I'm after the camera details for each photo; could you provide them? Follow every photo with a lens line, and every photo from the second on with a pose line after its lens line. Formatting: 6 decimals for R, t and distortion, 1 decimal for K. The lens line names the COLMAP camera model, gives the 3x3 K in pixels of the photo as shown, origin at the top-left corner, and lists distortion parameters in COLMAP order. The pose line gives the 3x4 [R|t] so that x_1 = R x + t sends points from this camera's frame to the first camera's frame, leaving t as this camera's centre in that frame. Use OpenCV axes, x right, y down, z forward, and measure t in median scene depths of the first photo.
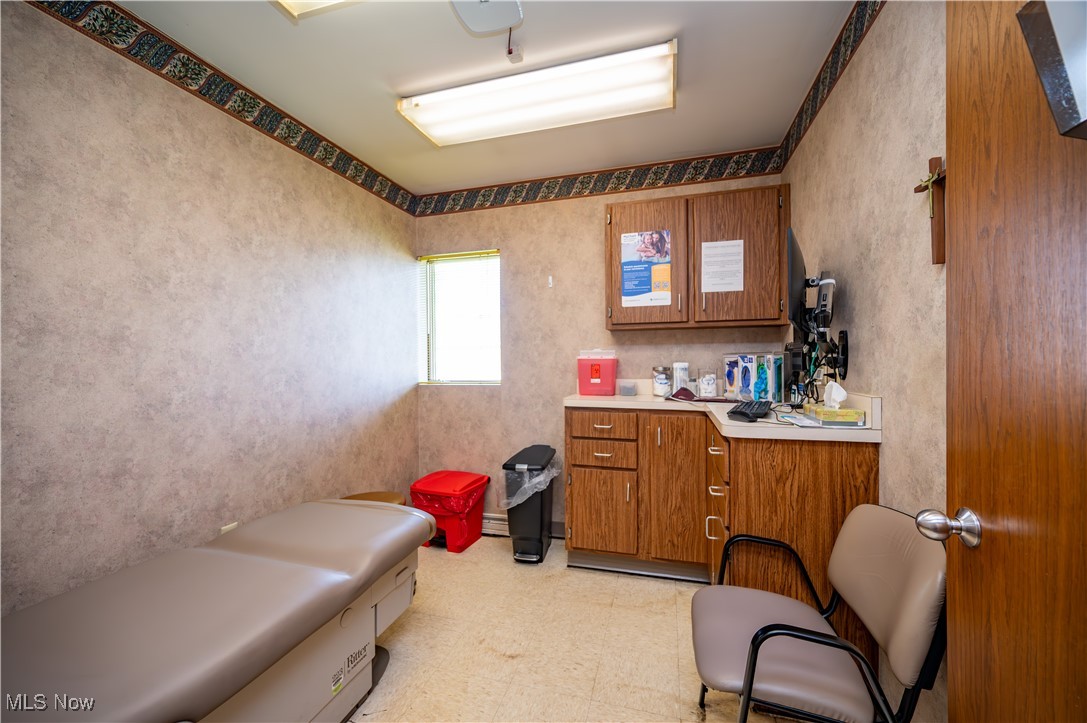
lens RADIAL K [[427.5, 0, 545.4], [0, 427.5, 361.6], [0, 0, 1]] dist [-0.002485, -0.000289]
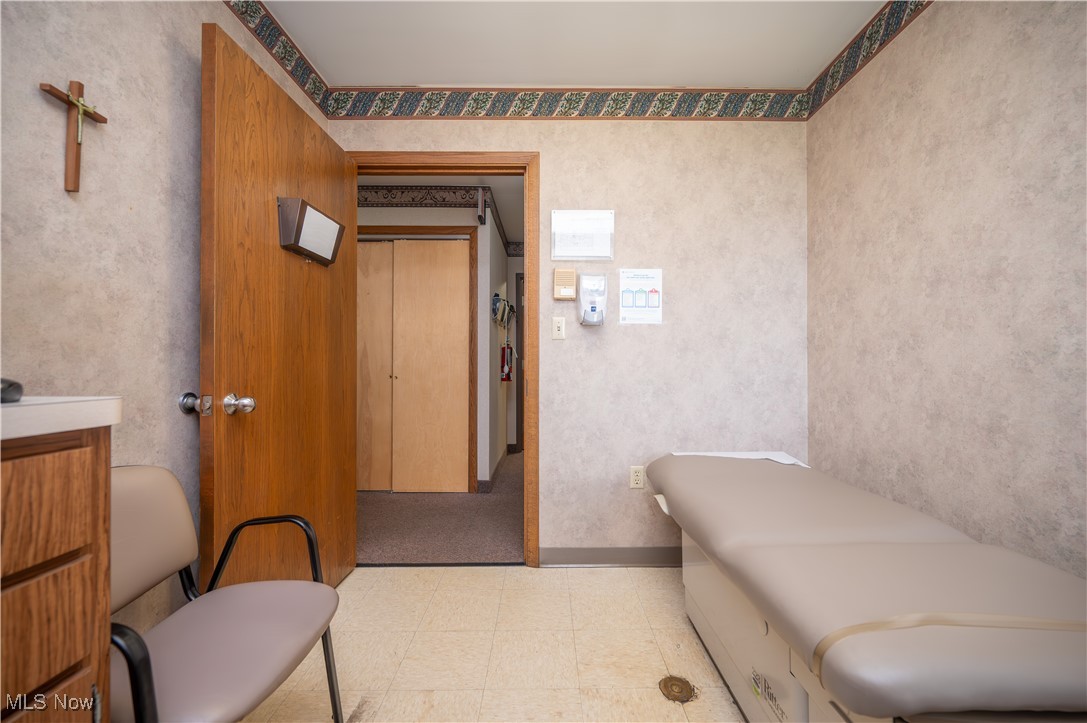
lens RADIAL K [[427.5, 0, 545.4], [0, 427.5, 361.6], [0, 0, 1]] dist [-0.002485, -0.000289]
pose [[-0.965576, 0.006074, -0.260051, 0.113897], [0.006405, 0.999979, -0.000424, 0.123608], [0.260043, -0.002075, -0.965595, 1.657418]]
